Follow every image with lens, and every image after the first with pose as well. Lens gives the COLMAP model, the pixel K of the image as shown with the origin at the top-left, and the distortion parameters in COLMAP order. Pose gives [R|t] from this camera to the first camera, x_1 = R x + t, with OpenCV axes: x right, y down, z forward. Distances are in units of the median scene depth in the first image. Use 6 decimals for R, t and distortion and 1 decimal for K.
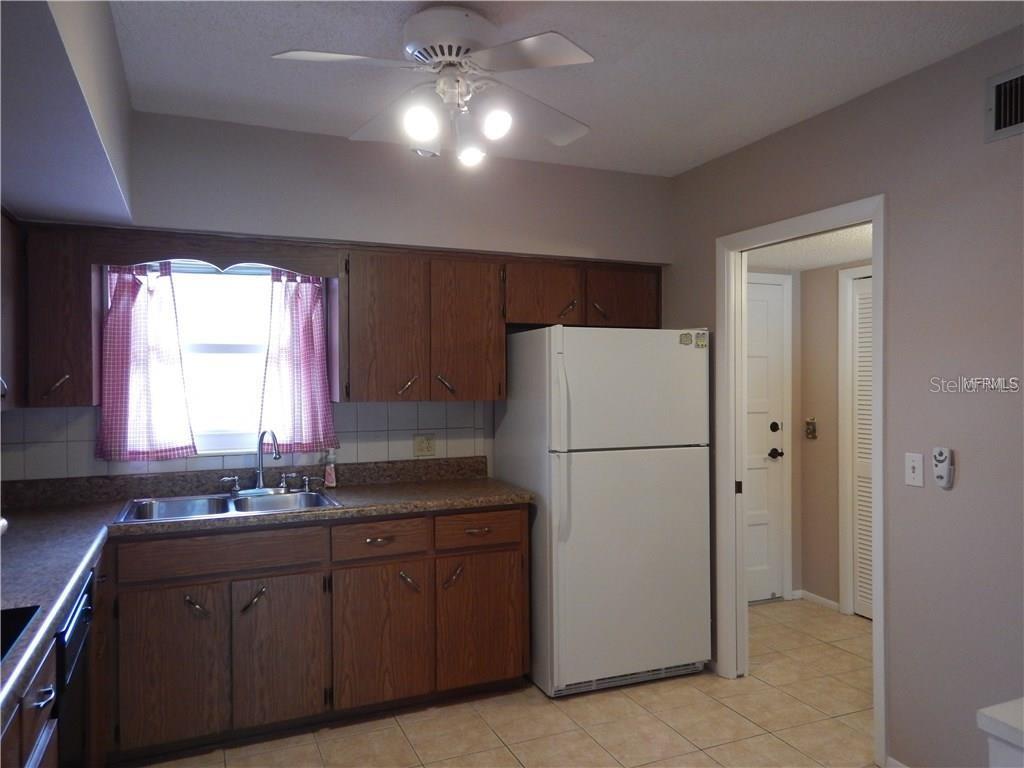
lens RADIAL K [[729.5, 0, 512.0], [0, 729.5, 384.0], [0, 0, 1]] dist [0.004208, -0.003916]
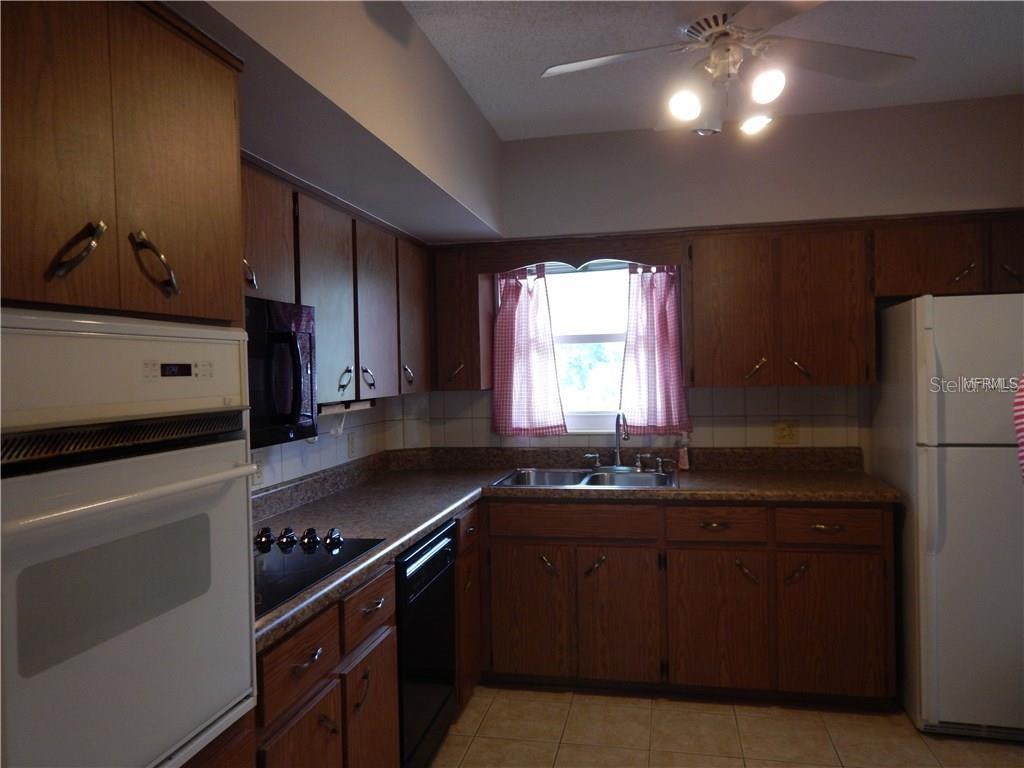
lens RADIAL K [[729.5, 0, 512.0], [0, 729.5, 384.0], [0, 0, 1]] dist [0.004208, -0.003916]
pose [[0.810138, -0.002470, -0.586234, 0.168230], [0.013171, 0.999815, 0.013988, 0.003677], [0.586091, -0.019054, 0.810021, 0.032660]]
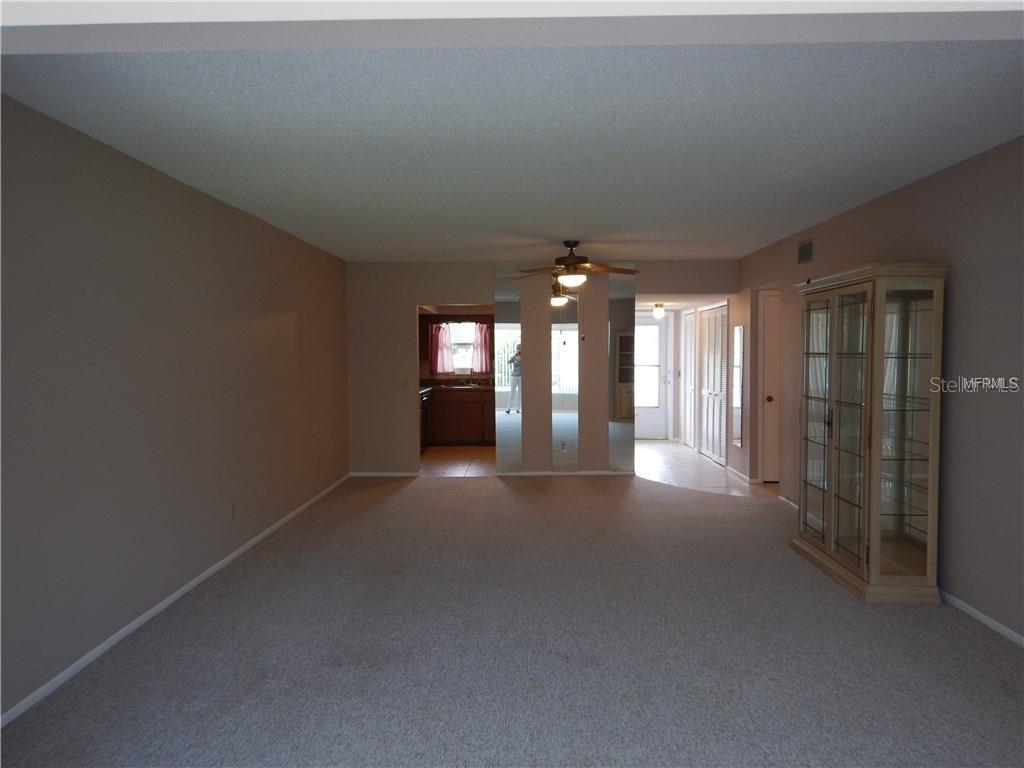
lens RADIAL K [[729.5, 0, 512.0], [0, 729.5, 384.0], [0, 0, 1]] dist [0.004208, -0.003916]
pose [[0.906411, 0.018869, -0.421975, 1.350707], [-0.005441, 0.999440, 0.033002, 0.025250], [0.422362, -0.027617, 0.906007, -2.152362]]
